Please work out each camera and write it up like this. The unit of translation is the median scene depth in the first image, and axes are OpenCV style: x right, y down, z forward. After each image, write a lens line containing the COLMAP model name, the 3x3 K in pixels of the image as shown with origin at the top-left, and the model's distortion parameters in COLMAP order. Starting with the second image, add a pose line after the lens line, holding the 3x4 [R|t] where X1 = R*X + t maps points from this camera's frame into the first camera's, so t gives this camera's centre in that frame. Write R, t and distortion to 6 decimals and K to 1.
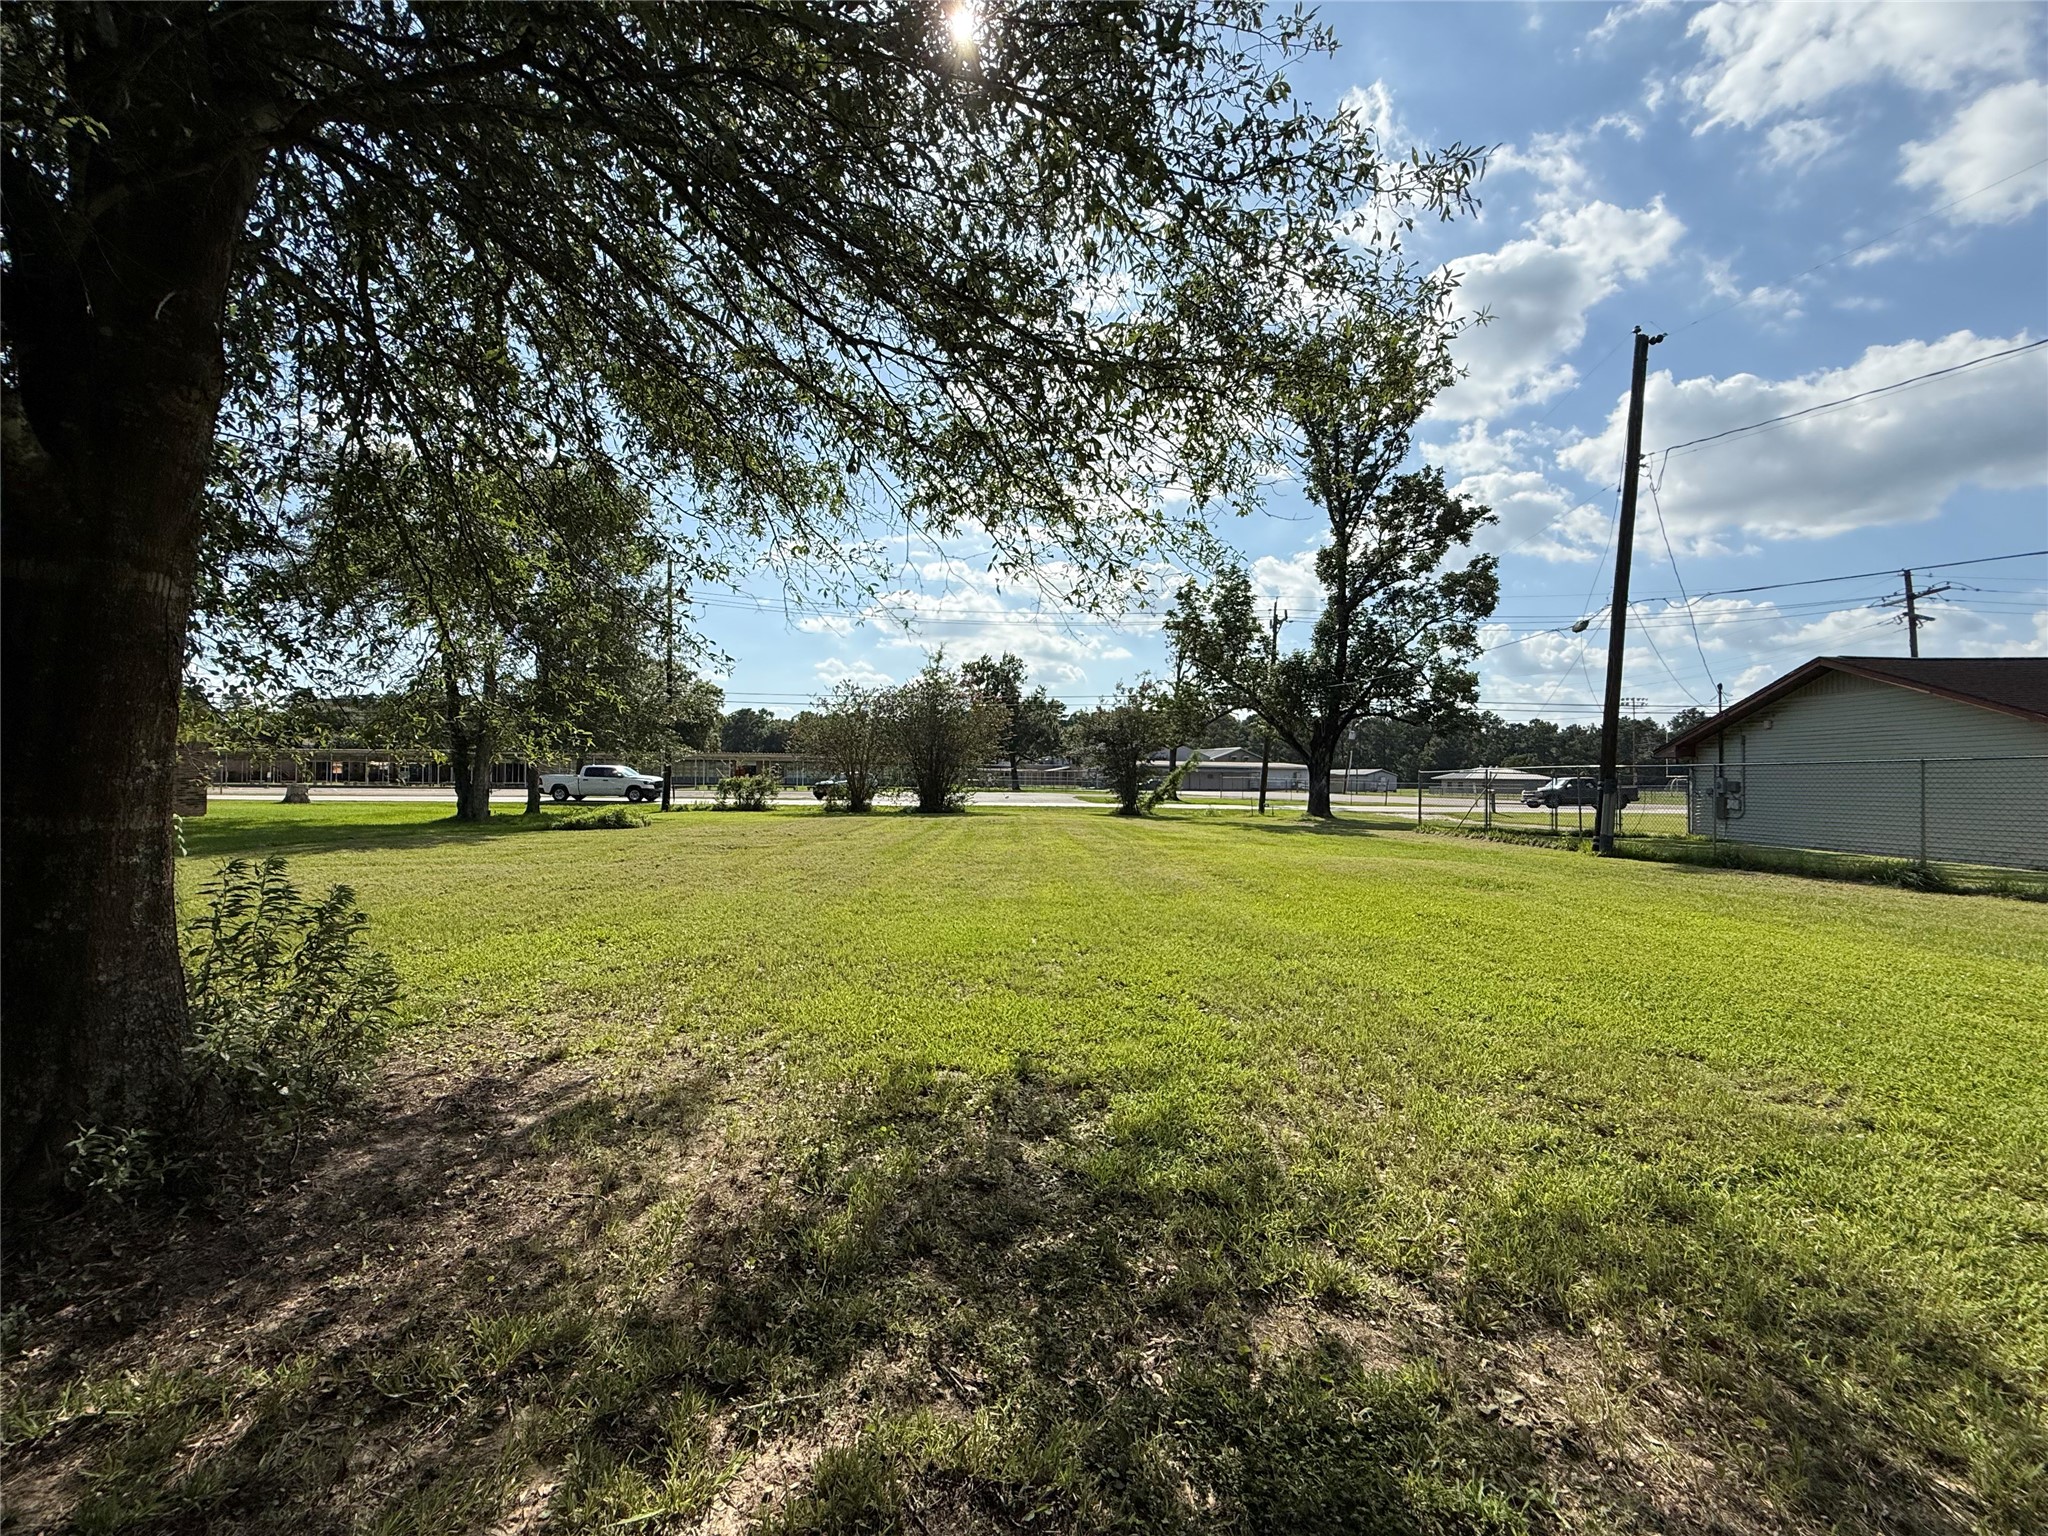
lens RADIAL K [[811.3, 0, 1024.6], [0, 811.3, 761.4], [0, 0, 1]] dist [-0.000935, -0.000106]
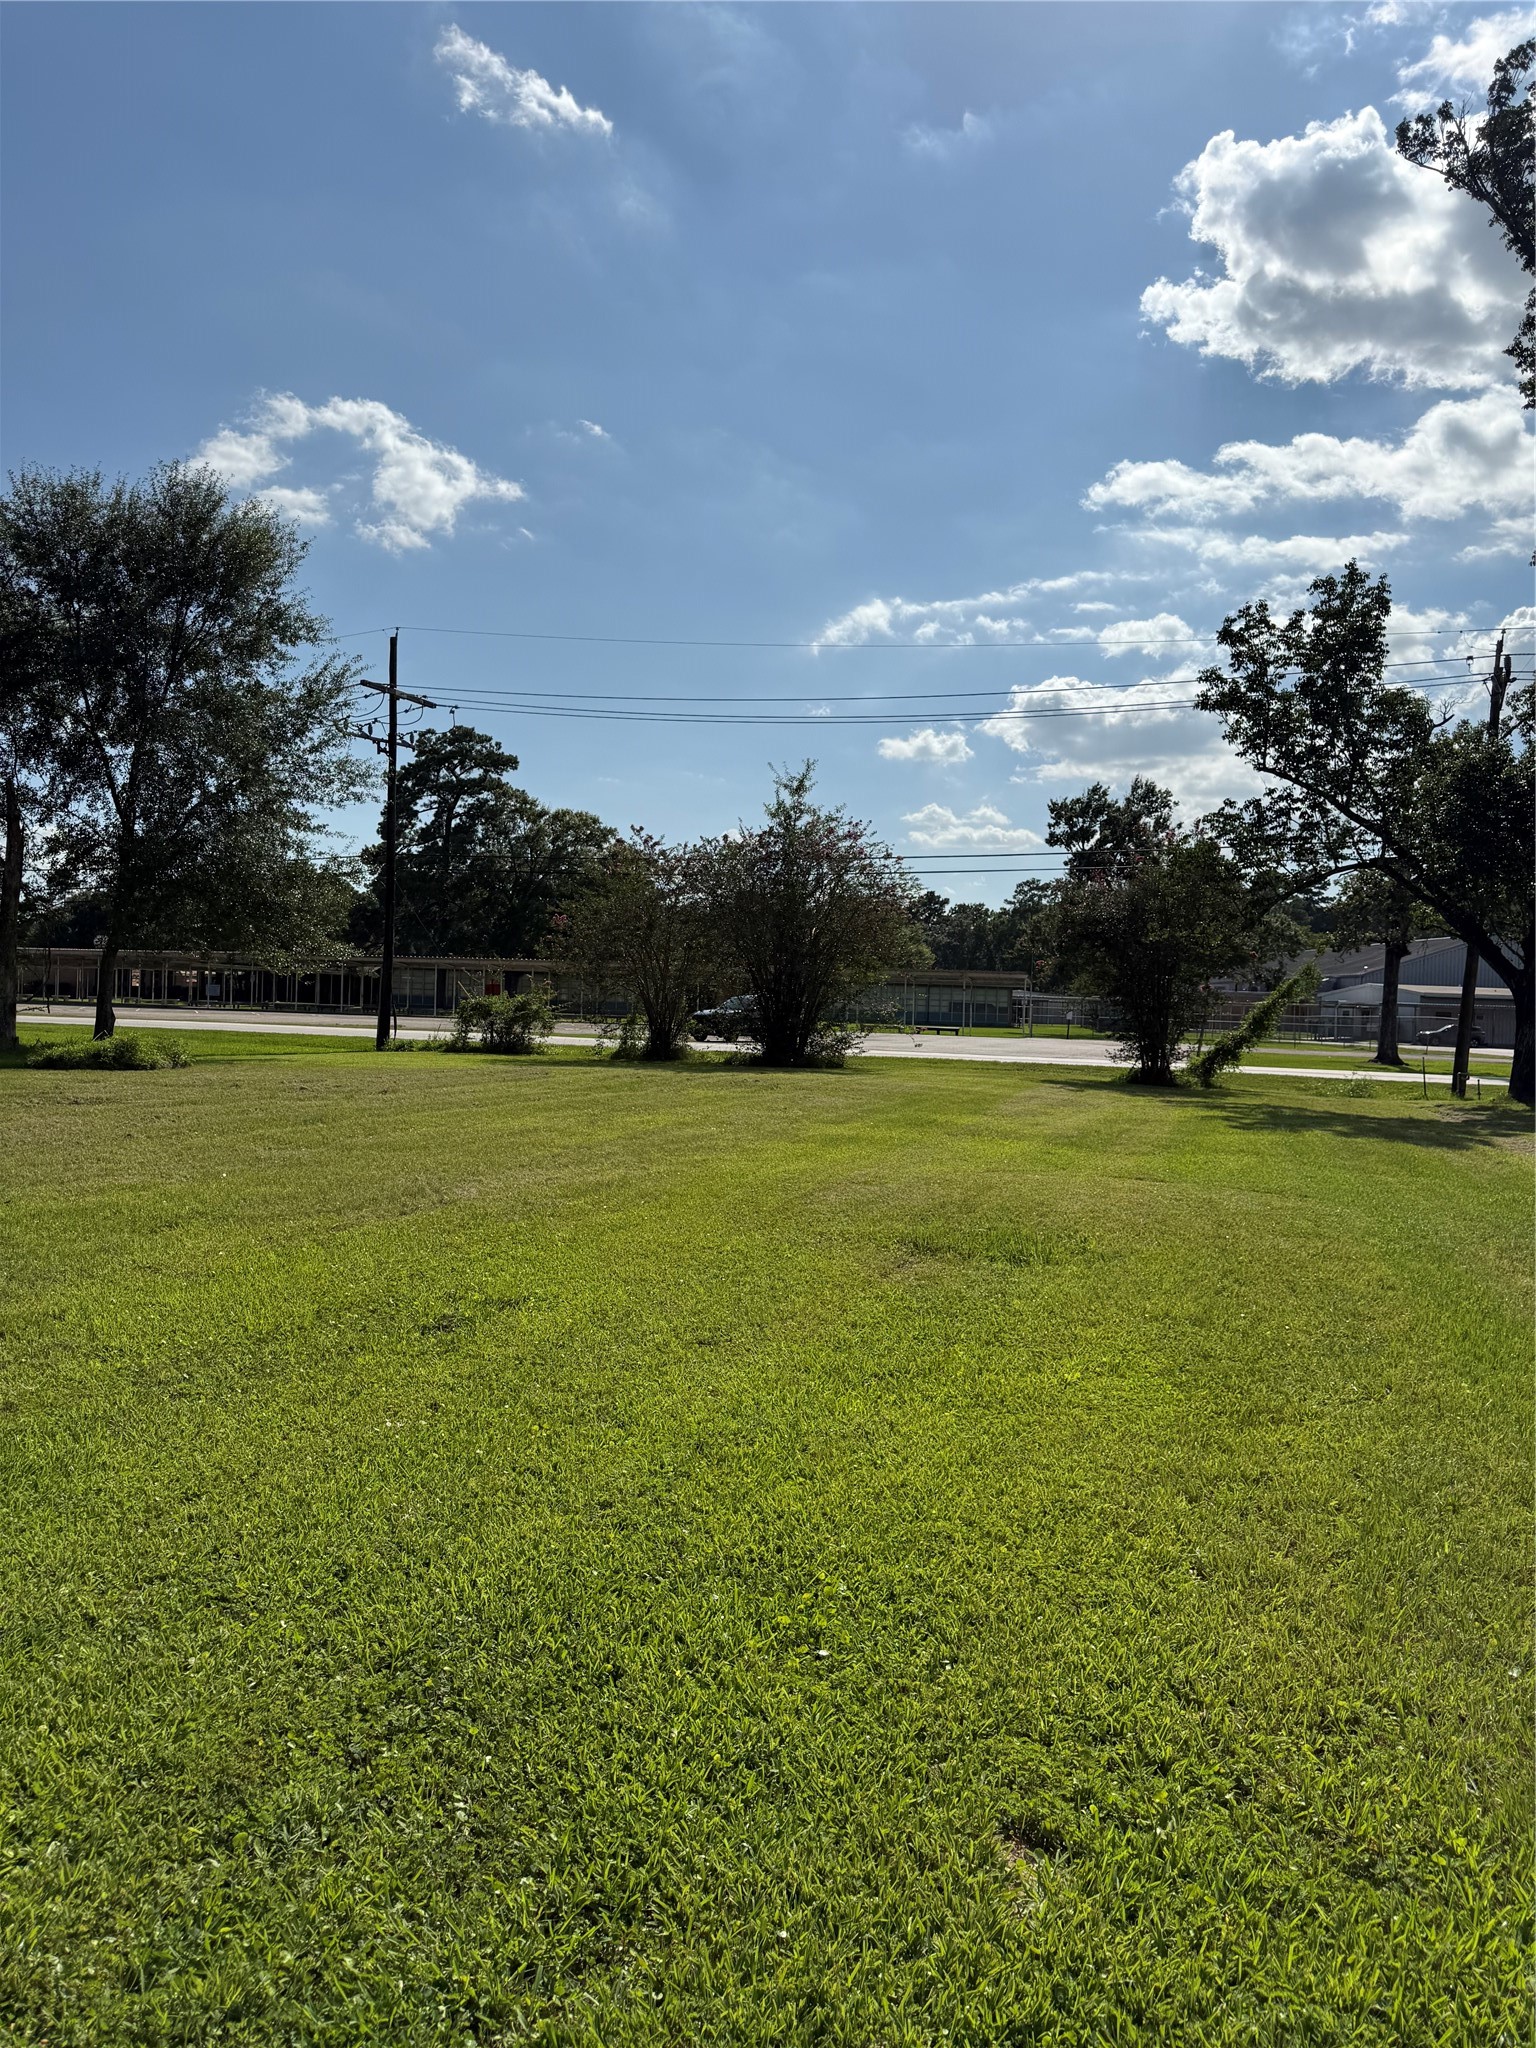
lens RADIAL K [[1431.3, 0, 766.1], [0, 1431.3, 1025.4], [0, 0, 1]] dist [0.006500, -0.000020]
pose [[0.935783, 0.024020, -0.351756, 0.213922], [-0.014182, 0.999434, 0.030519, 0.005275], [0.352290, -0.023570, 0.935594, 0.079622]]
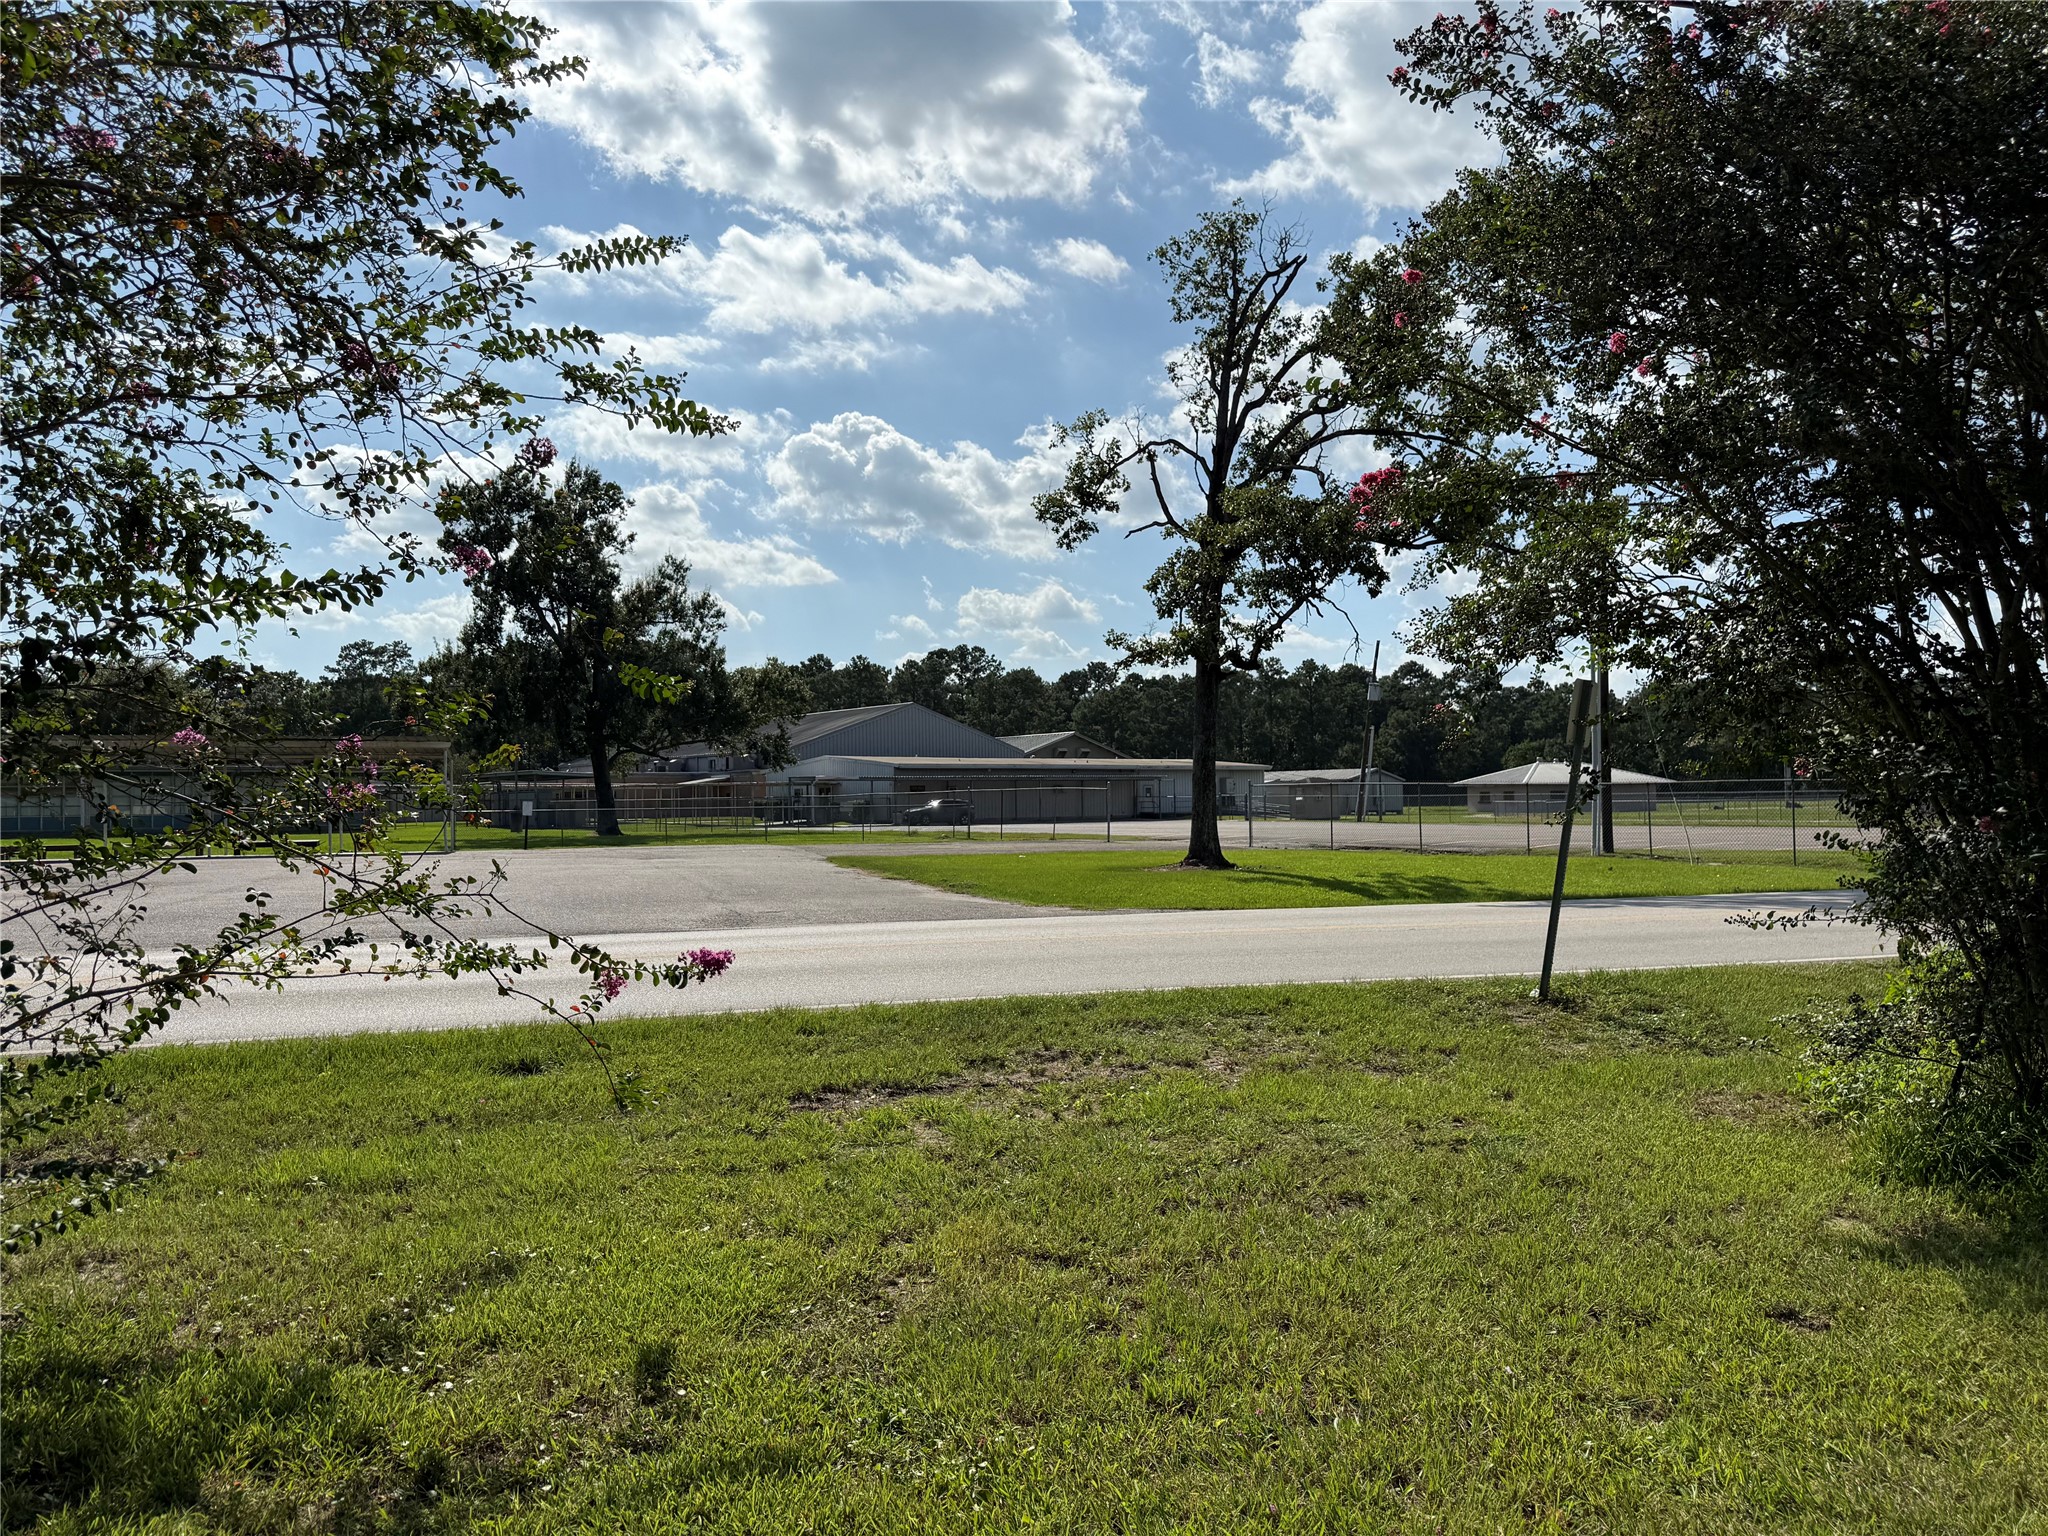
lens RADIAL K [[1431.3, 0, 1035.4], [0, 1431.3, 762.6], [0, 0, 1]] dist [0.006500, -0.000020]
pose [[0.961031, -0.016183, 0.275967, -0.008284], [0.018174, 0.999824, -0.004660, 0.022708], [-0.275843, 0.009494, 0.961156, 0.809311]]
